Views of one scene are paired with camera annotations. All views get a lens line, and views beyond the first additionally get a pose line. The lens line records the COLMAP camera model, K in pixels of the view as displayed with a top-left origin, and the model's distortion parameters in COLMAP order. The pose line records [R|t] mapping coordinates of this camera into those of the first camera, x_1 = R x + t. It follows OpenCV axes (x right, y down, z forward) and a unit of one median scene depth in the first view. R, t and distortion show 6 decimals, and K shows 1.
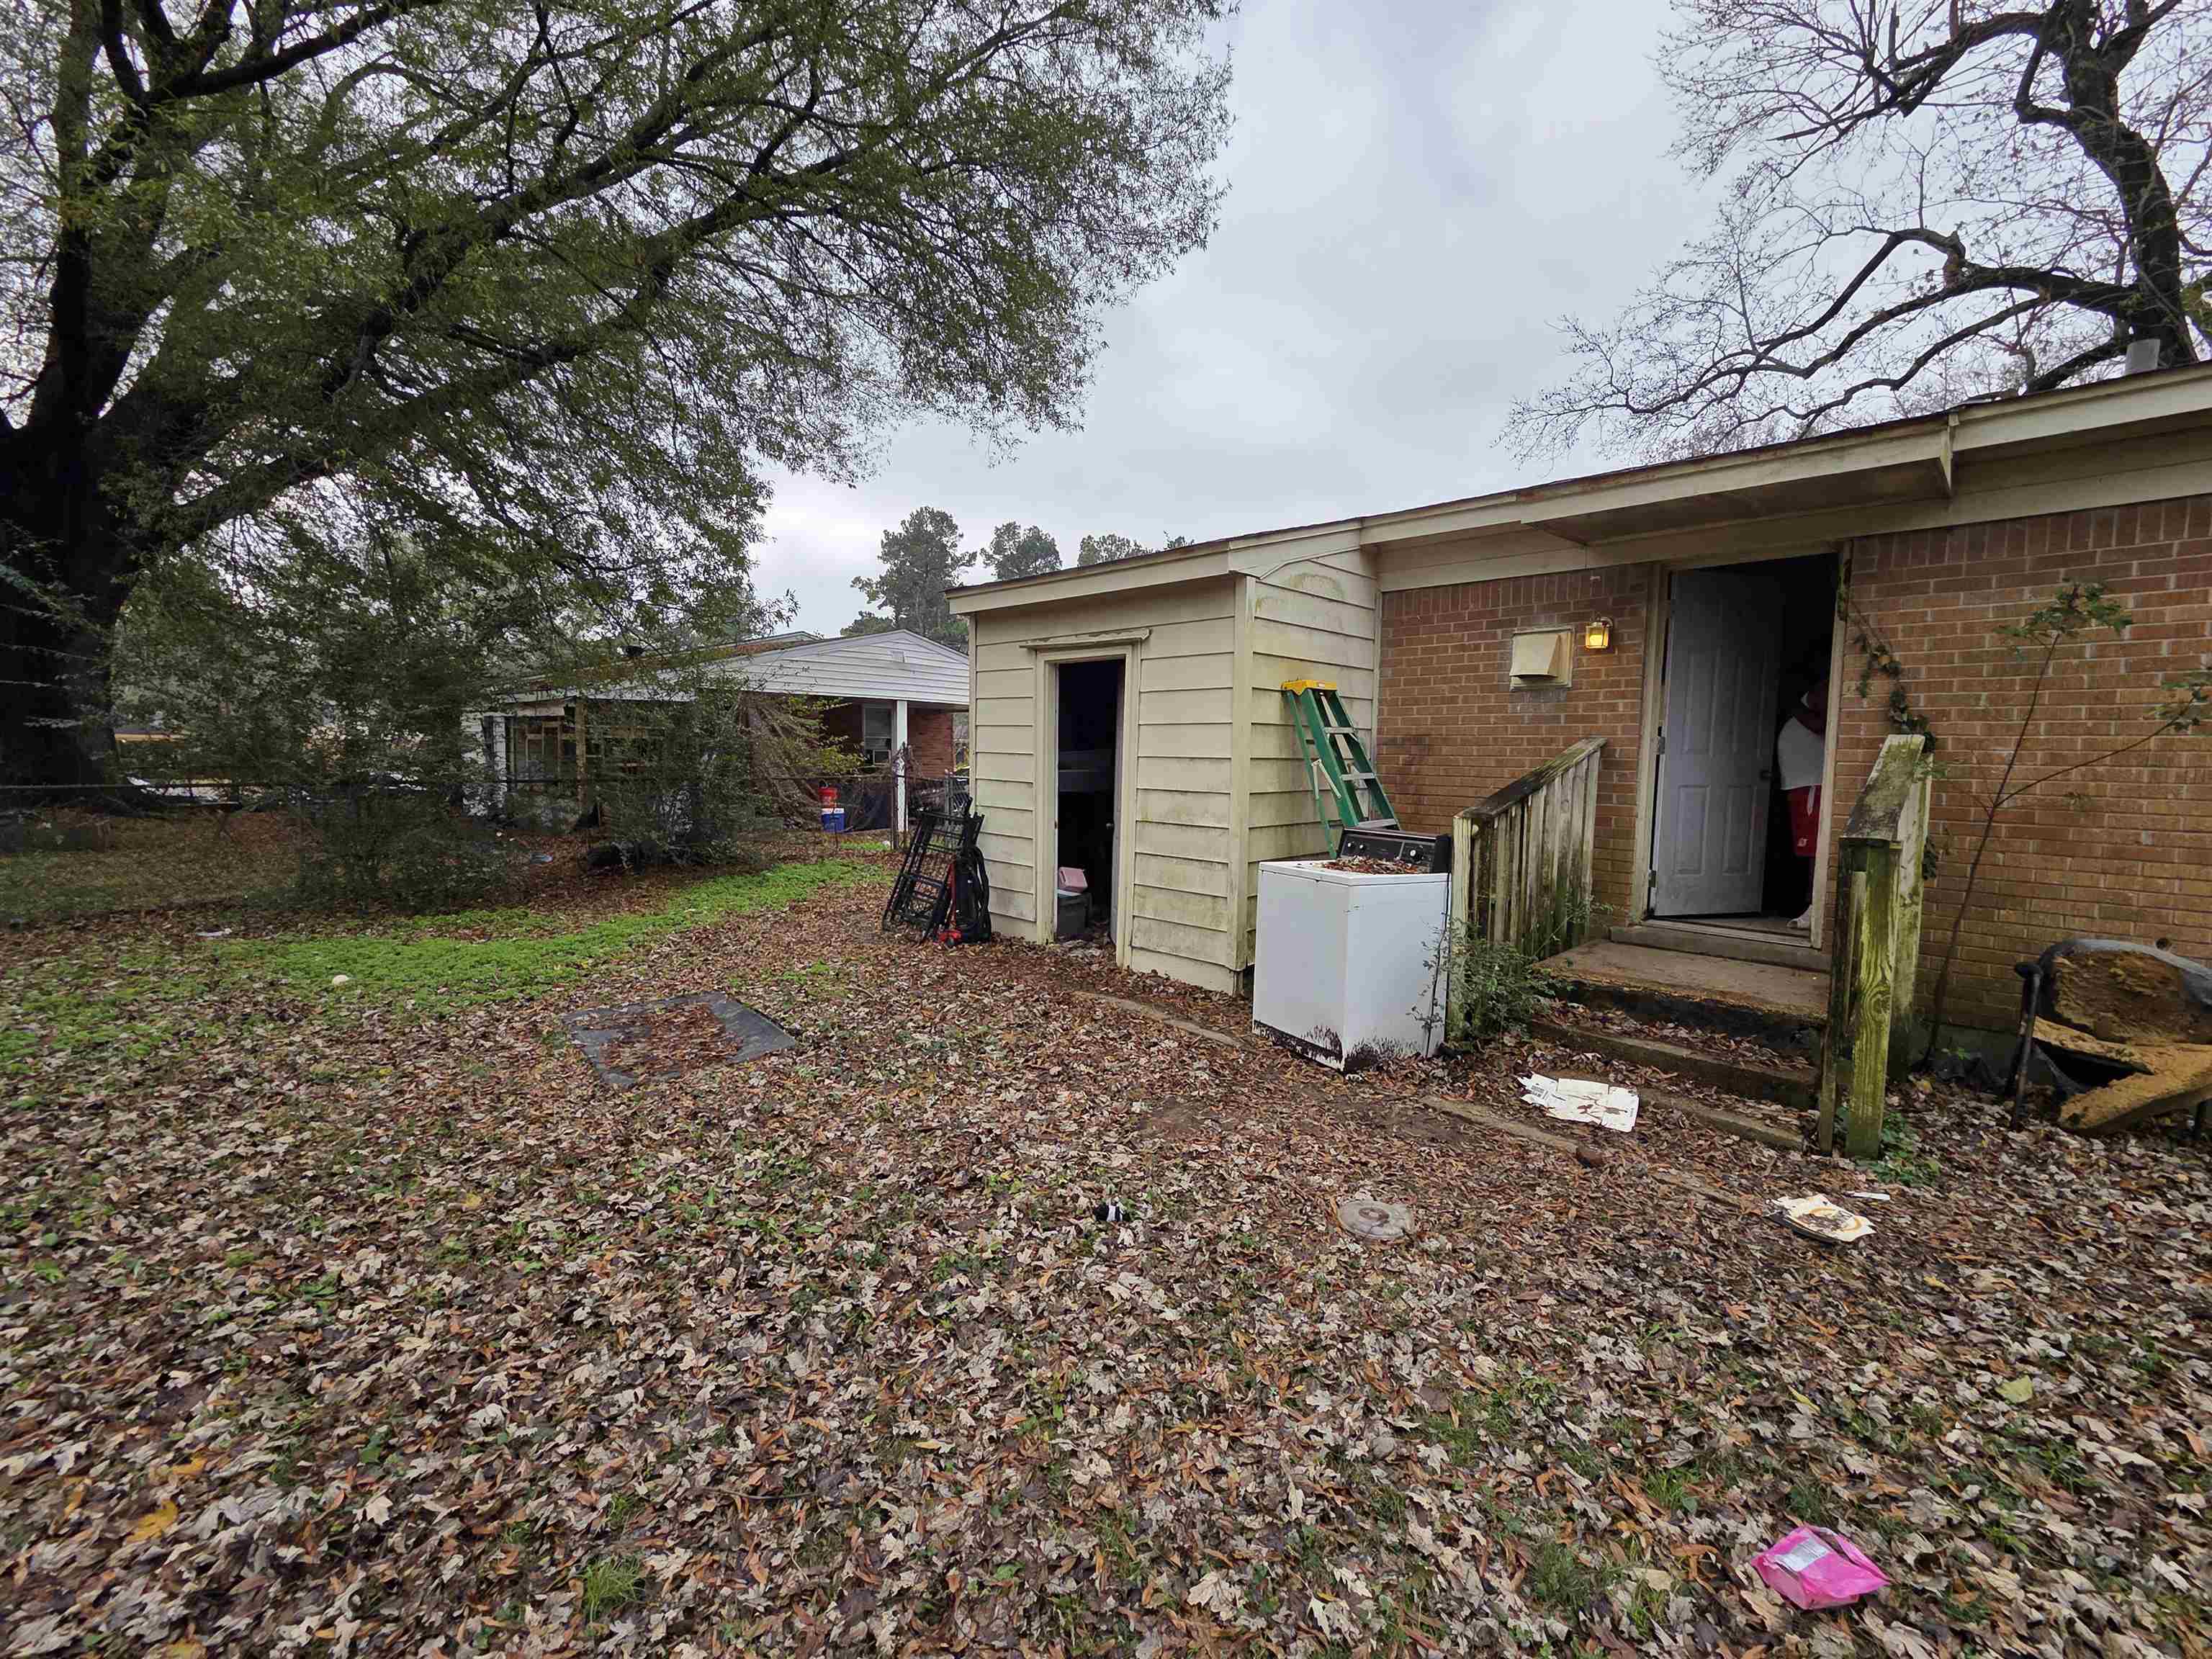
lens RADIAL K [[888.8, 0, 1141.2], [0, 888.8, 837.3], [0, 0, 1]] dist [-0.000289, 0.000880]
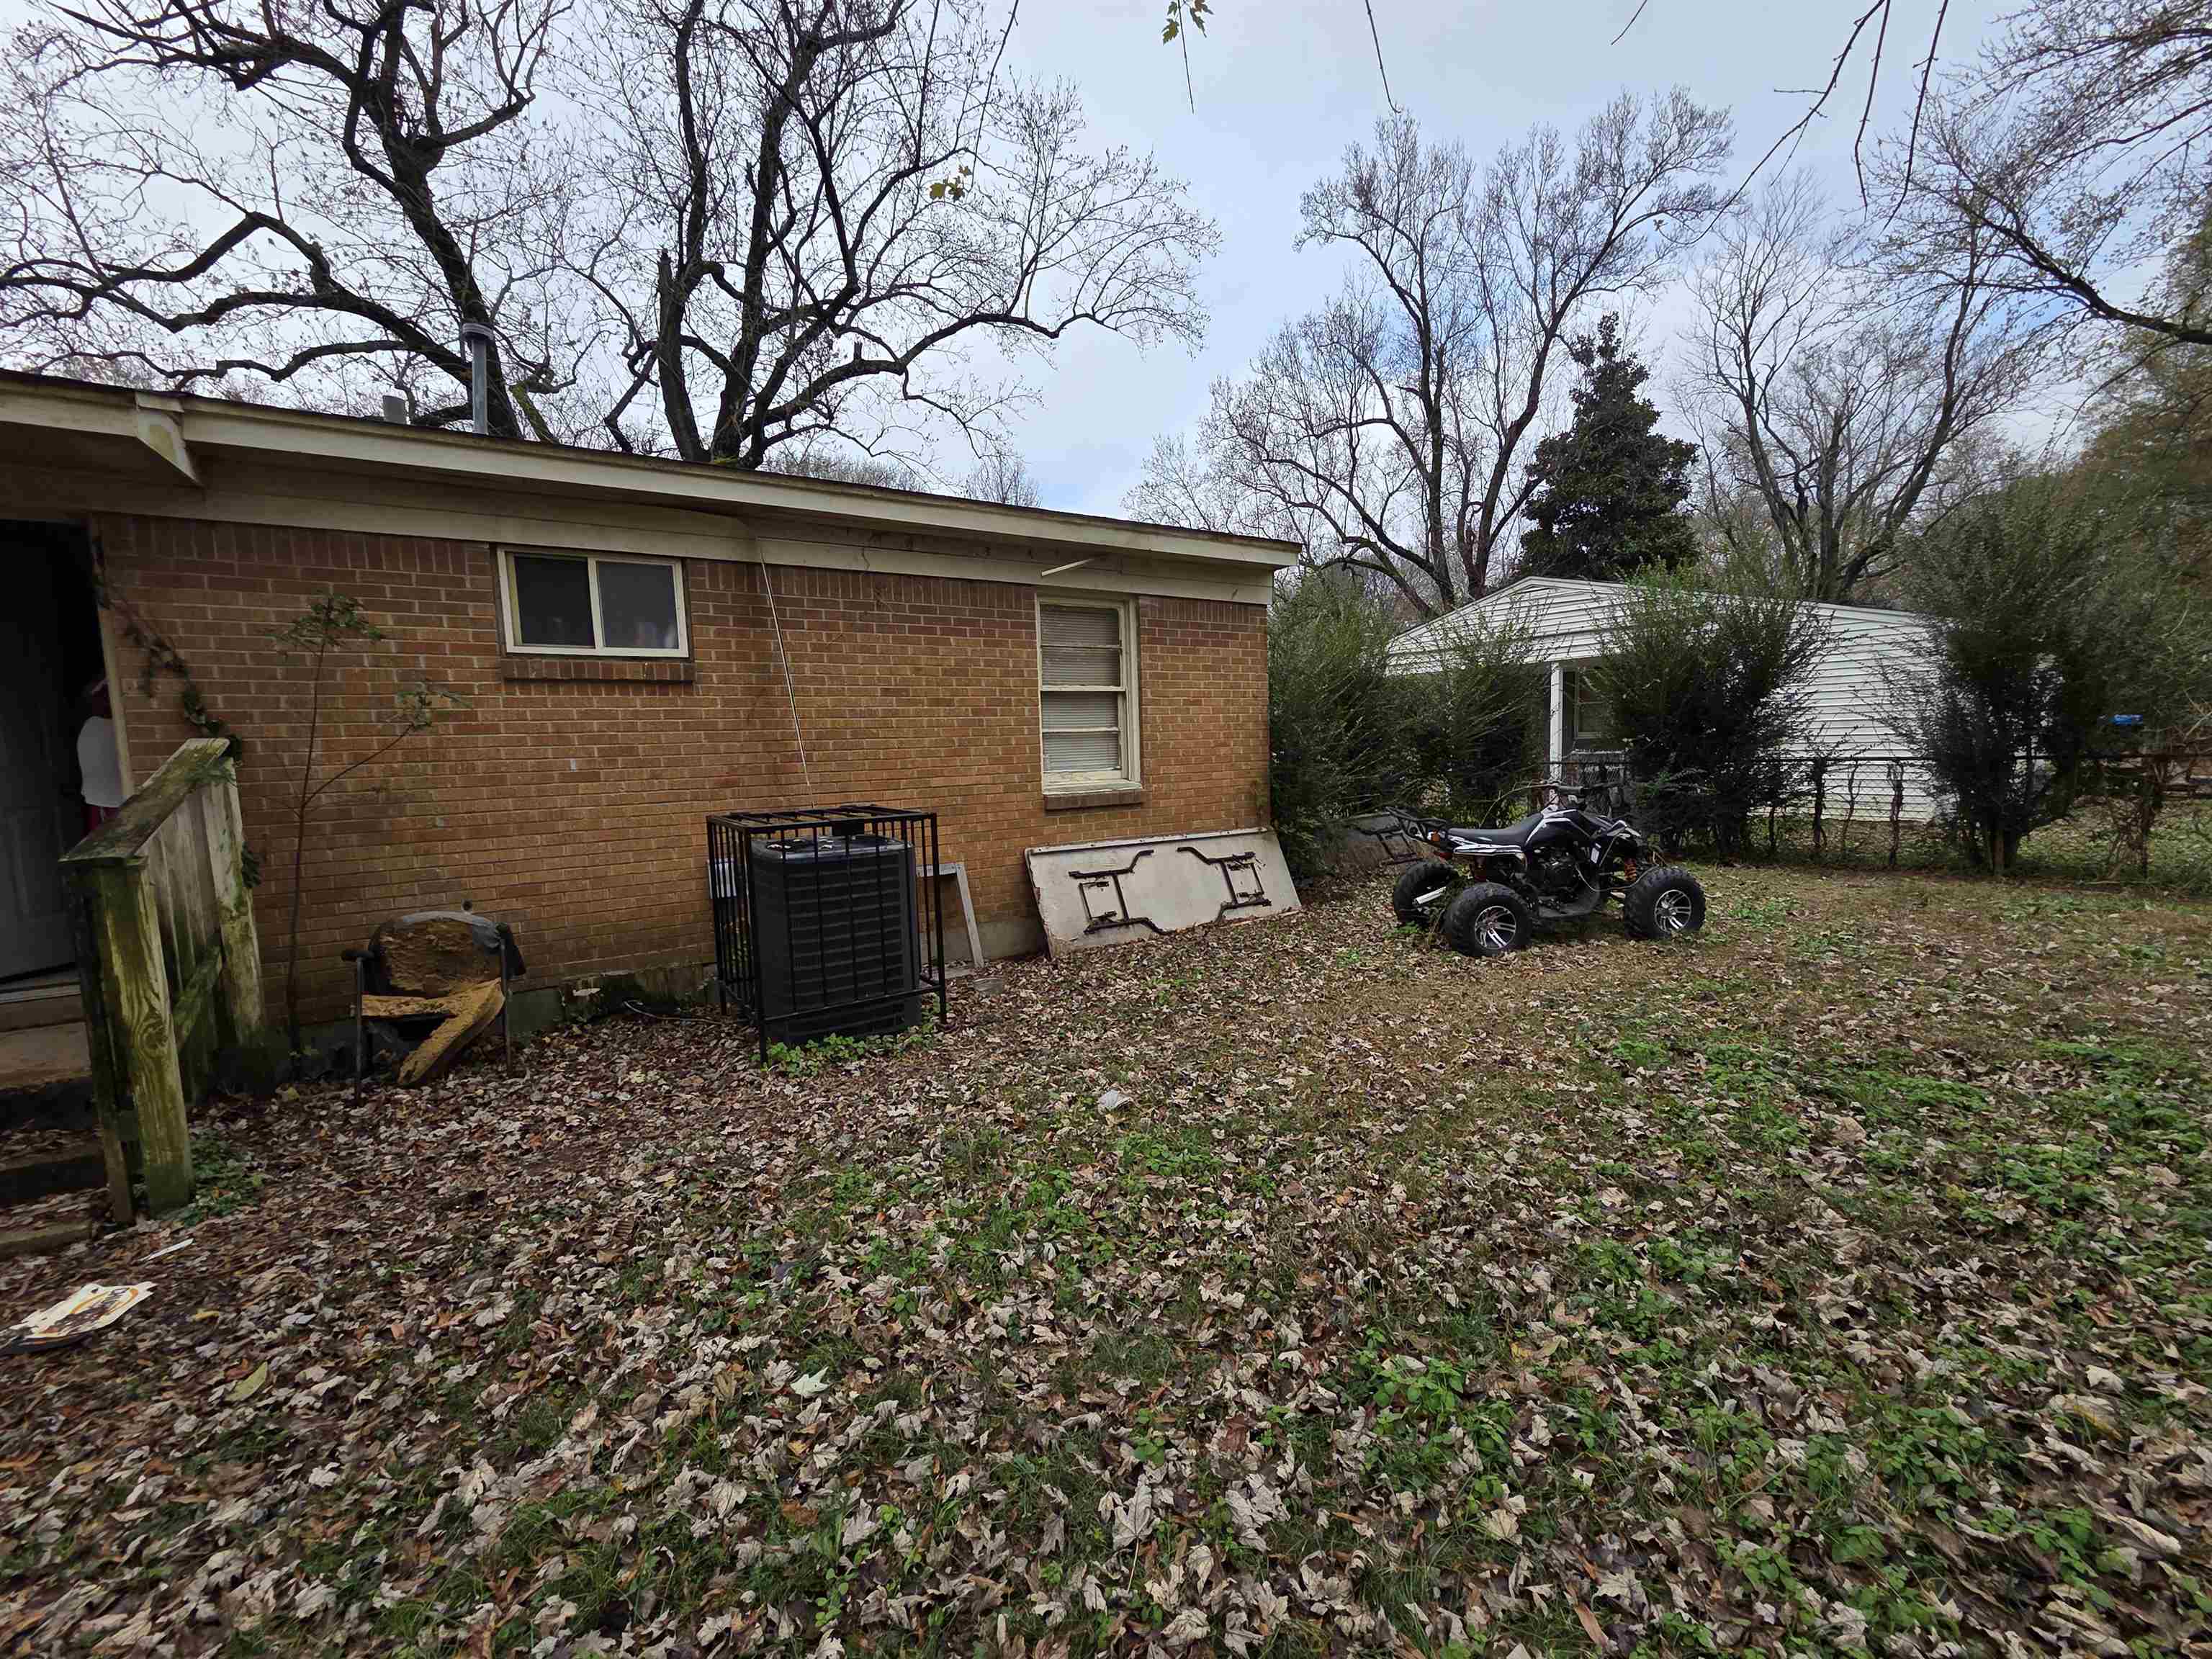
lens RADIAL K [[888.8, 0, 1108.8], [0, 888.8, 829.5], [0, 0, 1]] dist [-0.000289, 0.000880]
pose [[0.236351, -0.115867, 0.964735, 0.168687], [0.126465, 0.988088, 0.087689, 0.017795], [-0.963403, 0.101280, 0.248189, -0.138163]]
